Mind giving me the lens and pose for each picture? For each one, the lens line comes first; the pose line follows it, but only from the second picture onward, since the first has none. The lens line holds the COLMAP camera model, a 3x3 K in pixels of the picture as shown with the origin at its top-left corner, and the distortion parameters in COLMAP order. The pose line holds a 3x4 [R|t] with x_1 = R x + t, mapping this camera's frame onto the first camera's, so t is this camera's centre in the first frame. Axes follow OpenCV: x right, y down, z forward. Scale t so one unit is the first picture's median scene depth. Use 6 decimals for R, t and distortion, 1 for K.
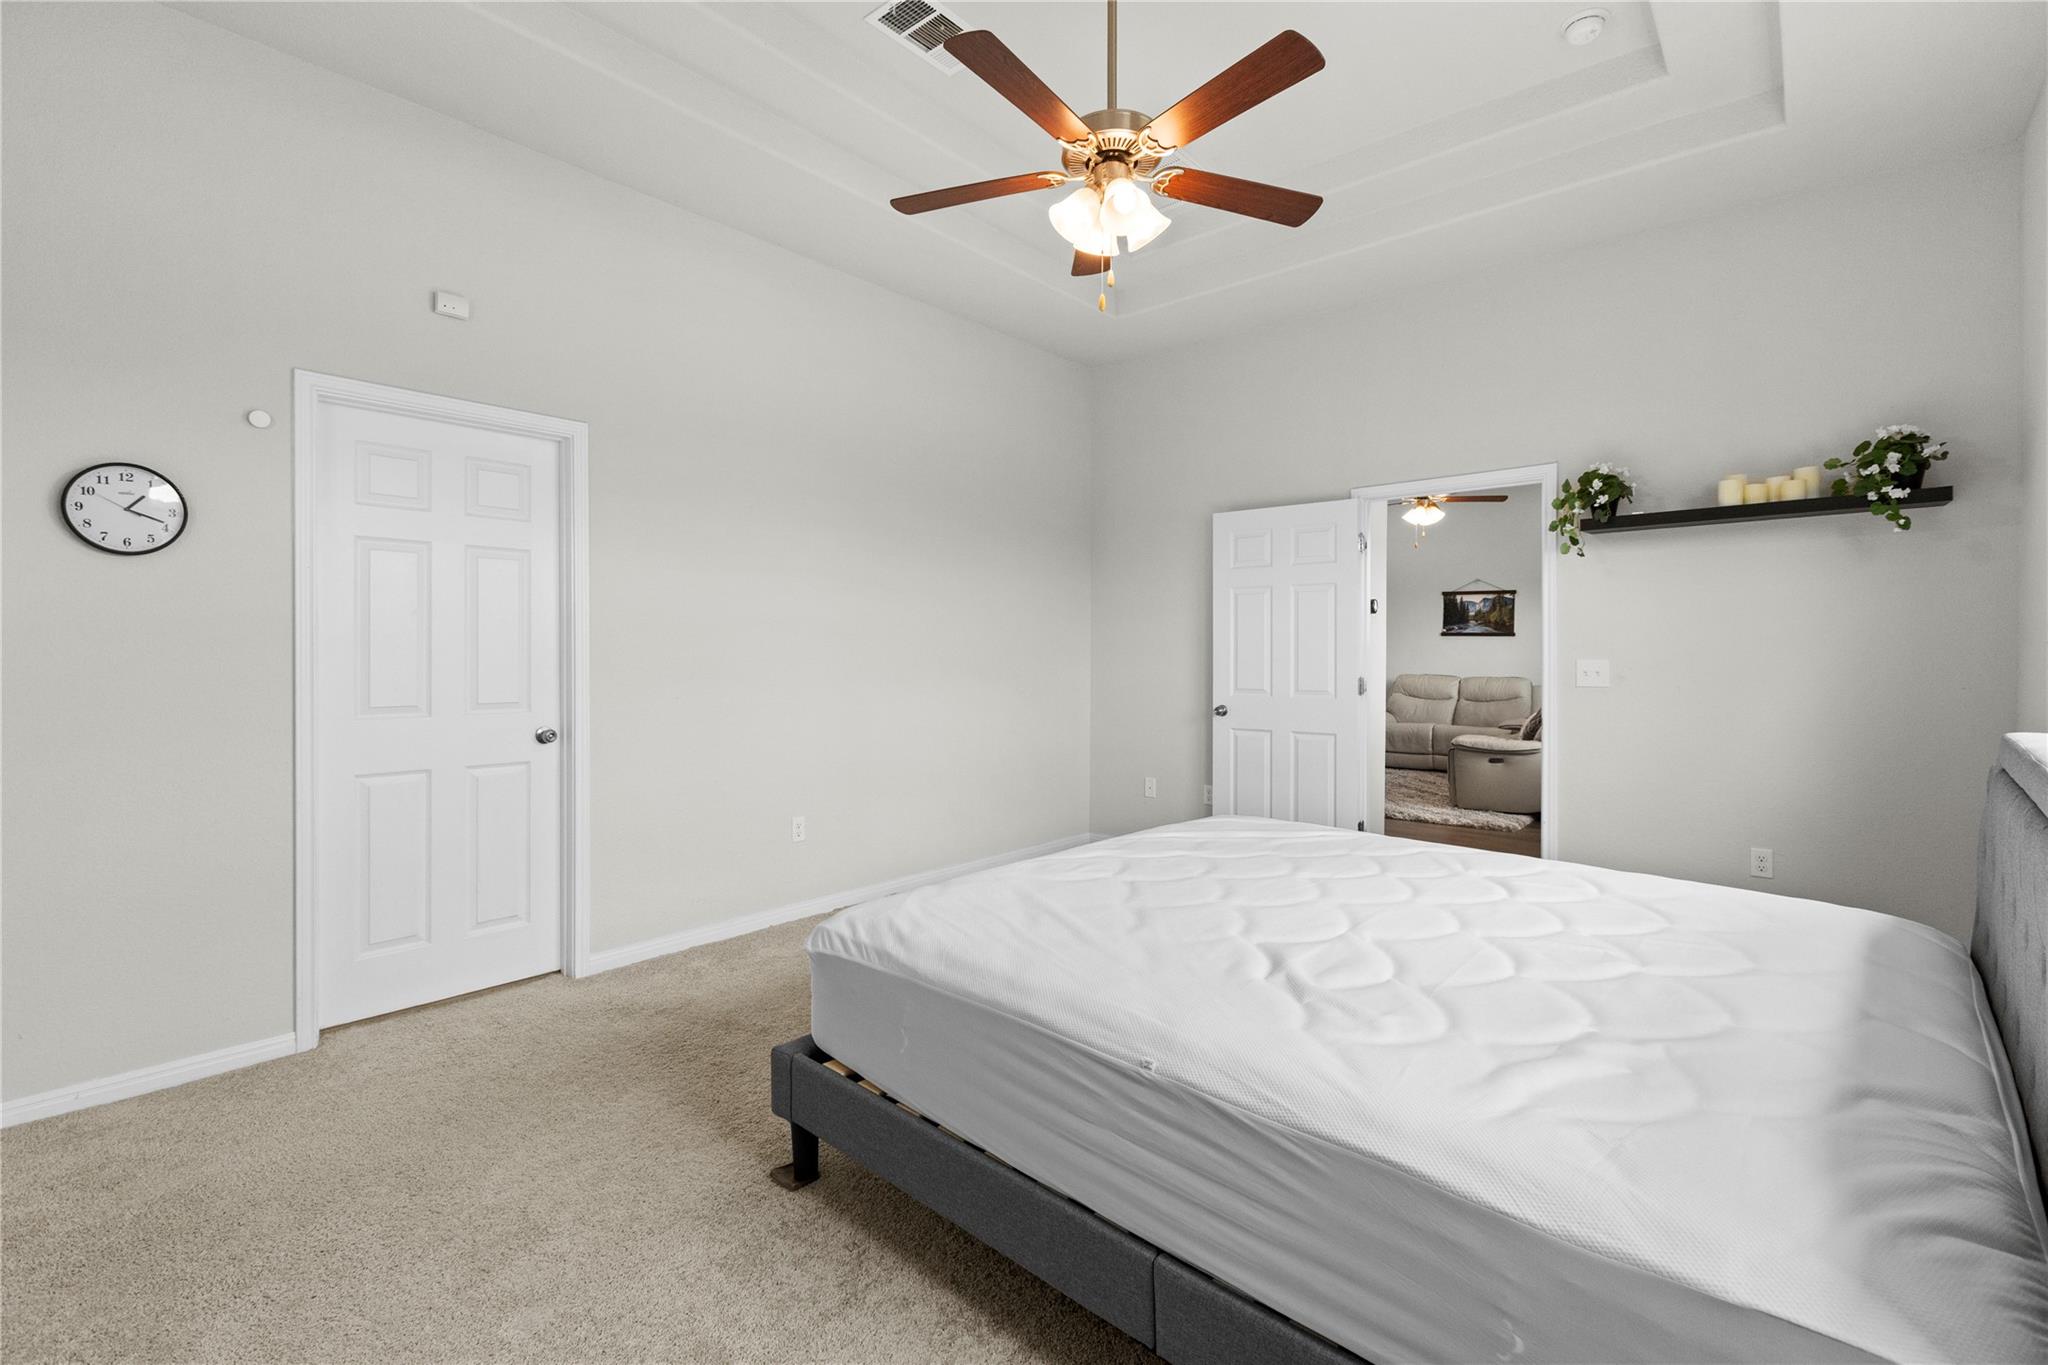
lens RADIAL K [[889.0, 0, 1010.5], [0, 889.0, 666.6], [0, 0, 1]] dist [0.000646, -0.000130]
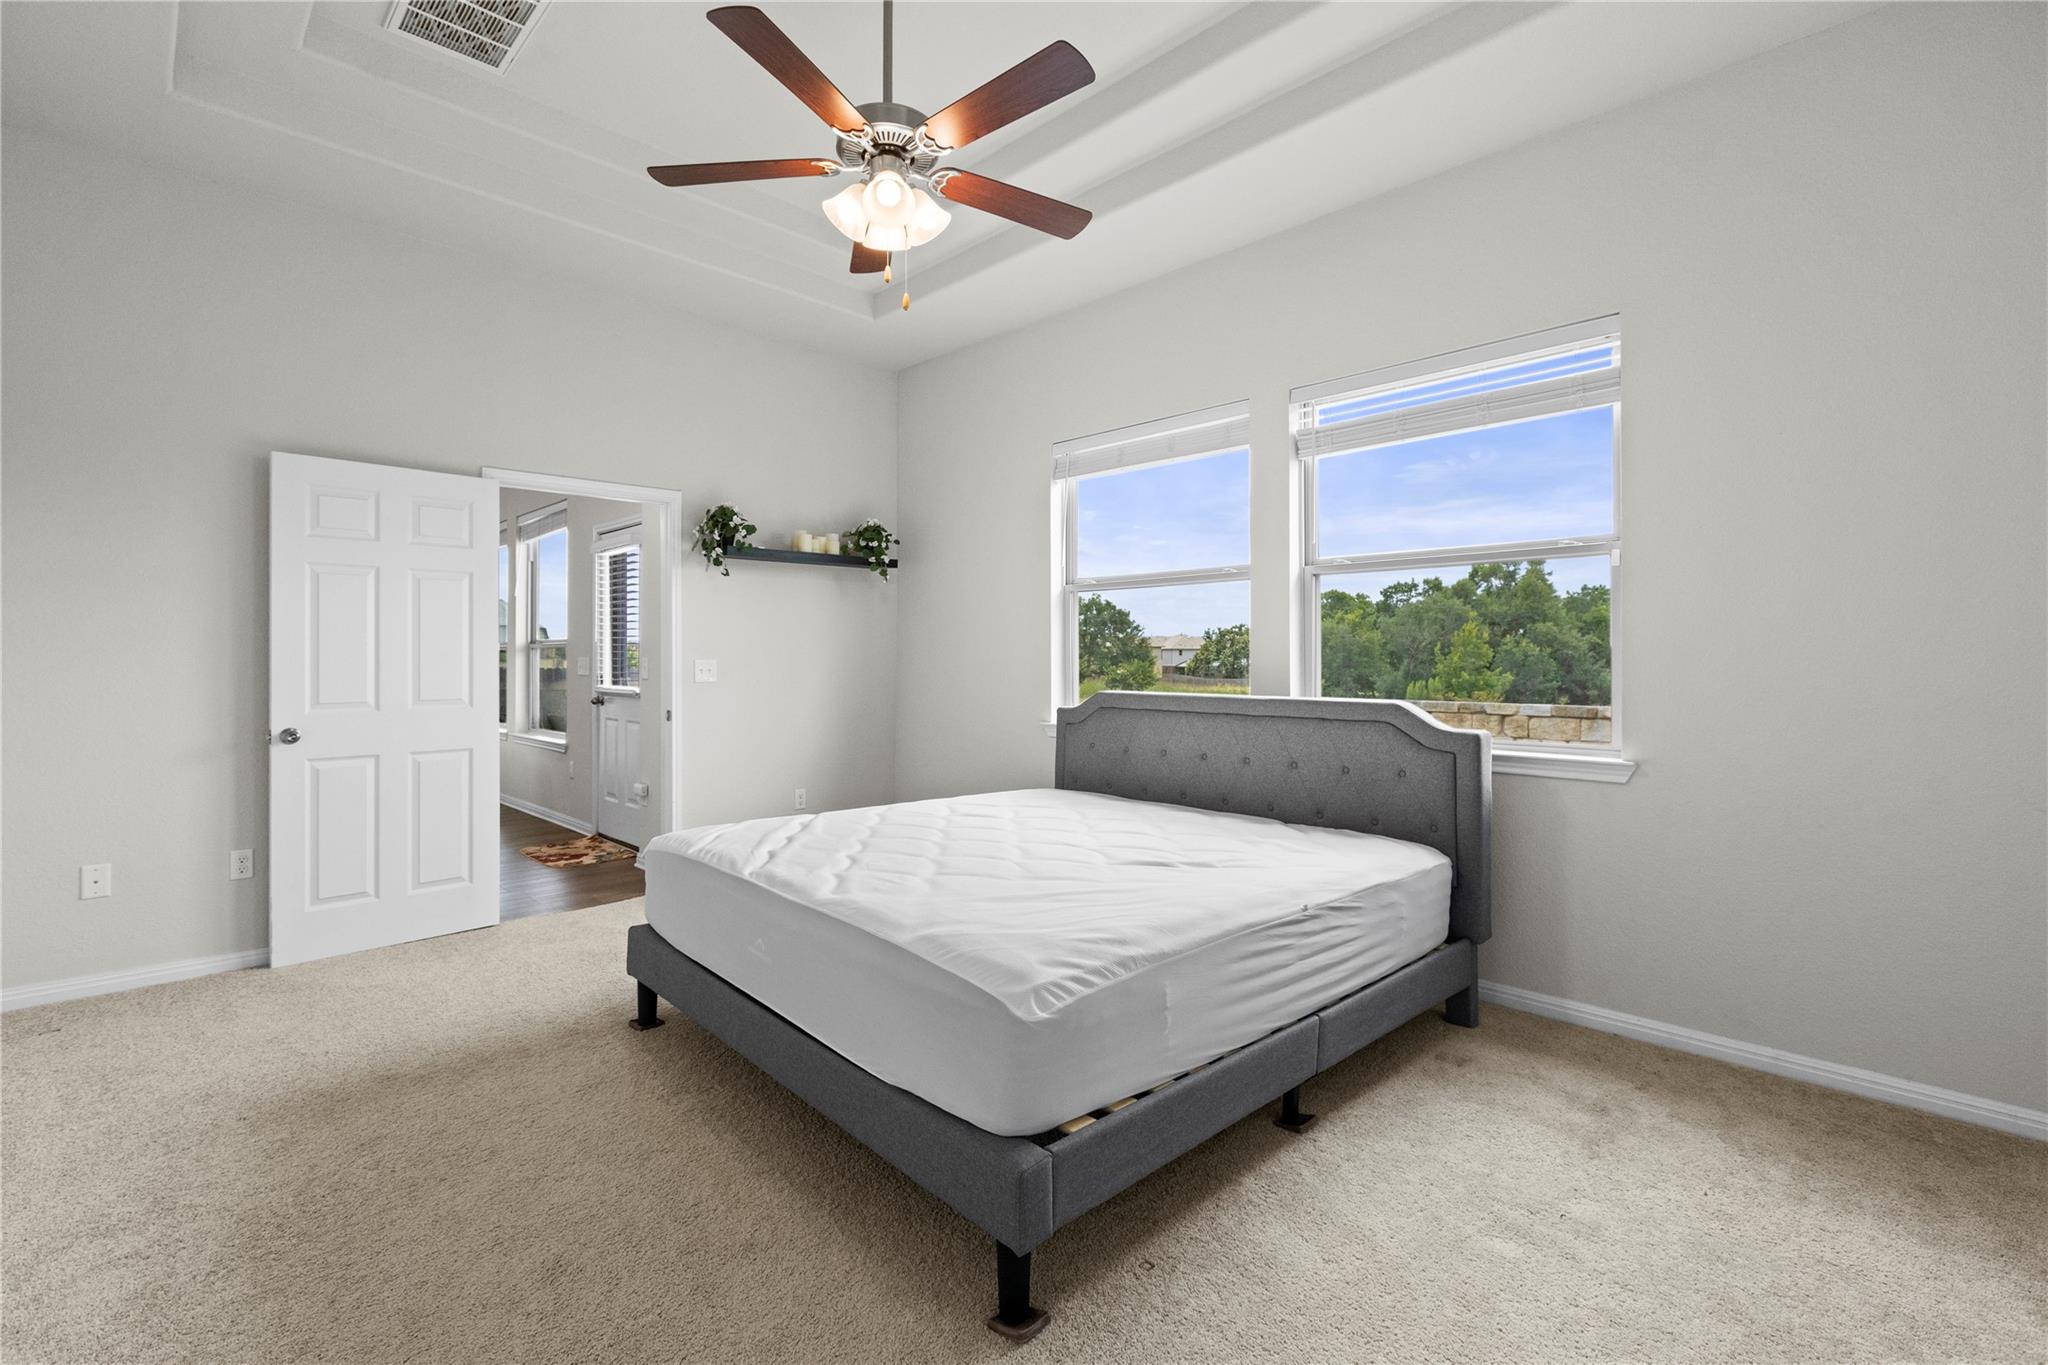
lens RADIAL K [[889.0, 0, 1021.6], [0, 889.0, 667.4], [0, 0, 1]] dist [0.000646, -0.000130]
pose [[0.080746, -0.013169, 0.996648, -0.645186], [0.011868, 0.999855, 0.012250, -0.009097], [-0.996664, 0.010839, 0.080891, 0.589369]]
